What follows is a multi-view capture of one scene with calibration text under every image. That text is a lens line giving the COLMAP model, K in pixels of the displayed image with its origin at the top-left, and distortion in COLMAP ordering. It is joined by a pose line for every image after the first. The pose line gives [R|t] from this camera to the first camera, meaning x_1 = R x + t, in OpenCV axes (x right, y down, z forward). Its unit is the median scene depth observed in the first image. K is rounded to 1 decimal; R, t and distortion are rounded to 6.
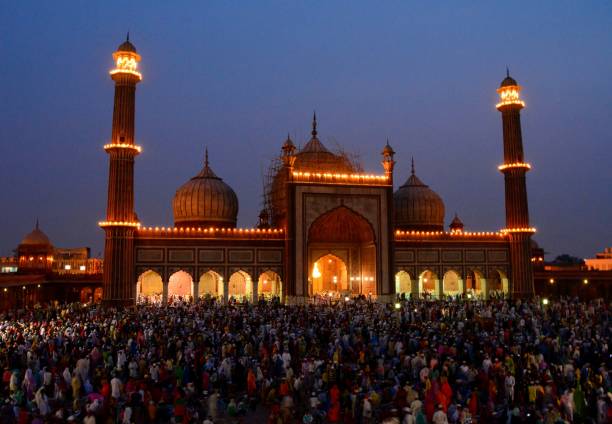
lens RADIAL K [[525.3, 0, 293.1], [0, 525.3, 212.4], [0, 0, 1]] dist [-0.093522, -0.003432]
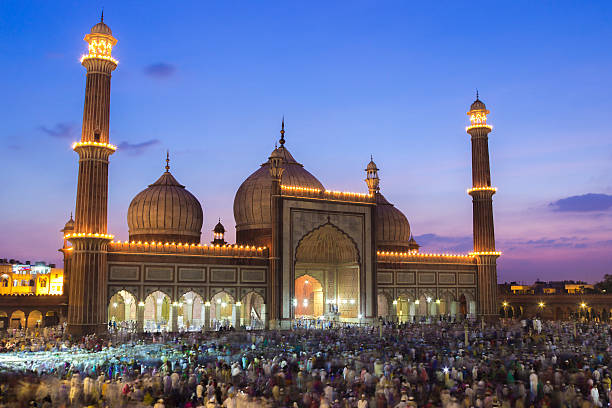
lens RADIAL K [[609.8, 0, 315.7], [0, 609.8, 205.7], [0, 0, 1]] dist [-0.115294, 0.016484]
pose [[0.958914, 0.044558, 0.280177, -0.230832], [-0.035697, 0.998690, -0.036653, -0.003111], [-0.281443, 0.025146, 0.959248, -0.040172]]
